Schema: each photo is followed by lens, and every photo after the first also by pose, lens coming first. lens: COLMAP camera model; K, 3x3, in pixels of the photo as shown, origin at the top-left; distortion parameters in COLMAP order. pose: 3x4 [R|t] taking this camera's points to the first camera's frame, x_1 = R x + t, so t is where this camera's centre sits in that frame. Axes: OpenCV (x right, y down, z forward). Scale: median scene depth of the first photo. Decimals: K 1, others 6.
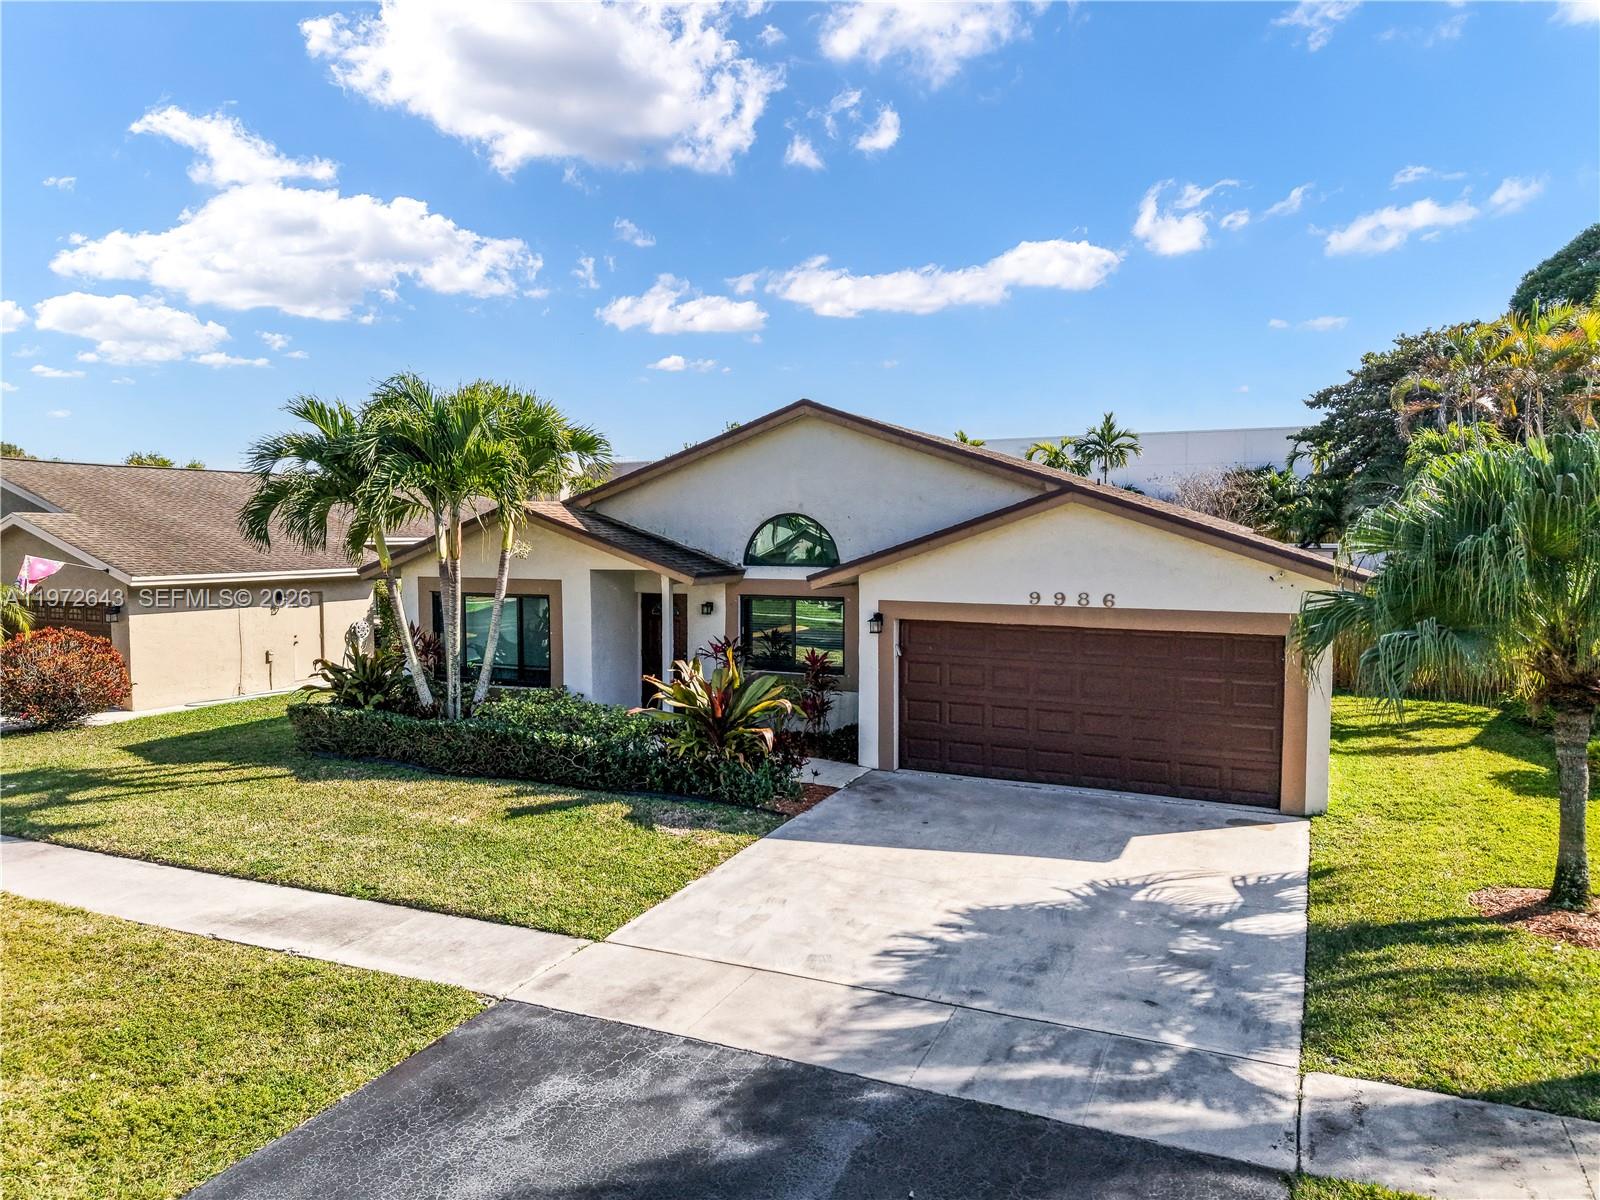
lens RADIAL K [[1073.2, 0, 789.7], [0, 1073.2, 582.8], [0, 0, 1]] dist [0.013575, -0.013303]
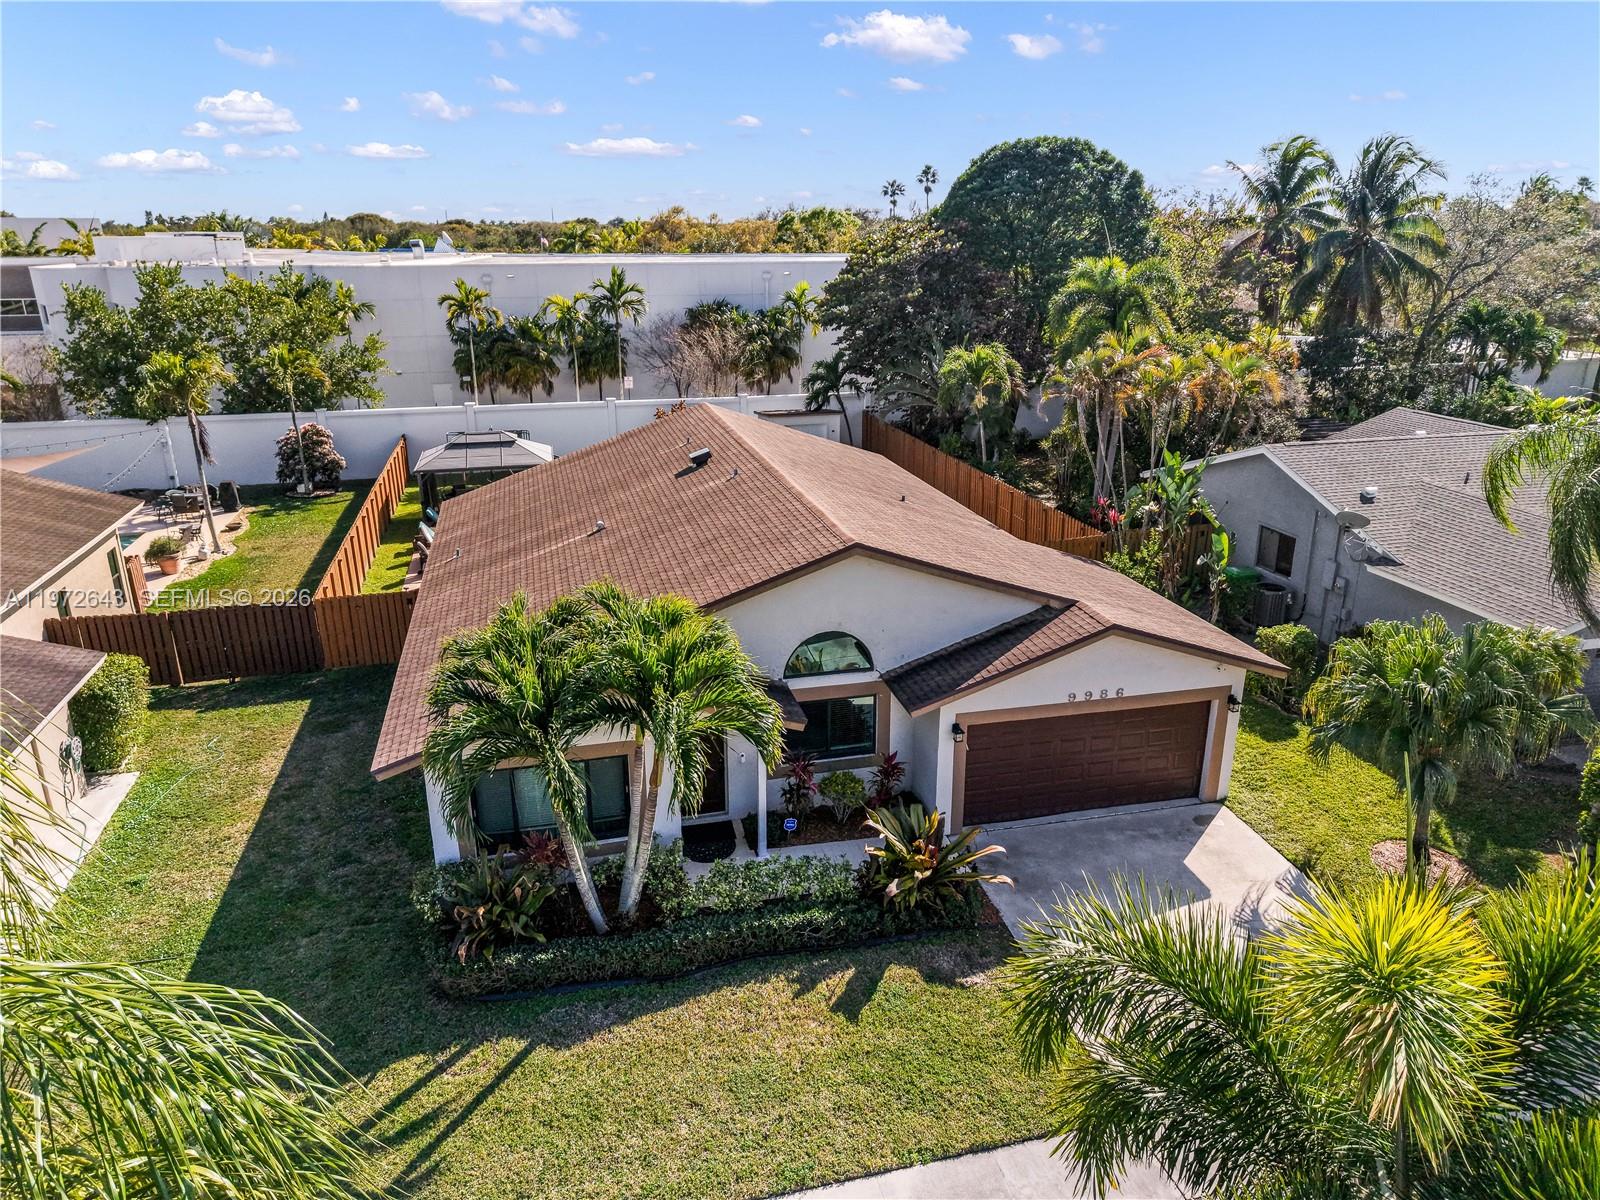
lens RADIAL K [[1073.2, 0, 790.0], [0, 1073.2, 590.1], [0, 0, 1]] dist [0.013575, -0.013303]
pose [[0.783716, -0.203255, 0.586921, -0.834992], [0.037175, 0.958597, 0.282329, -0.522009], [-0.620006, -0.199447, 0.758824, 0.220862]]
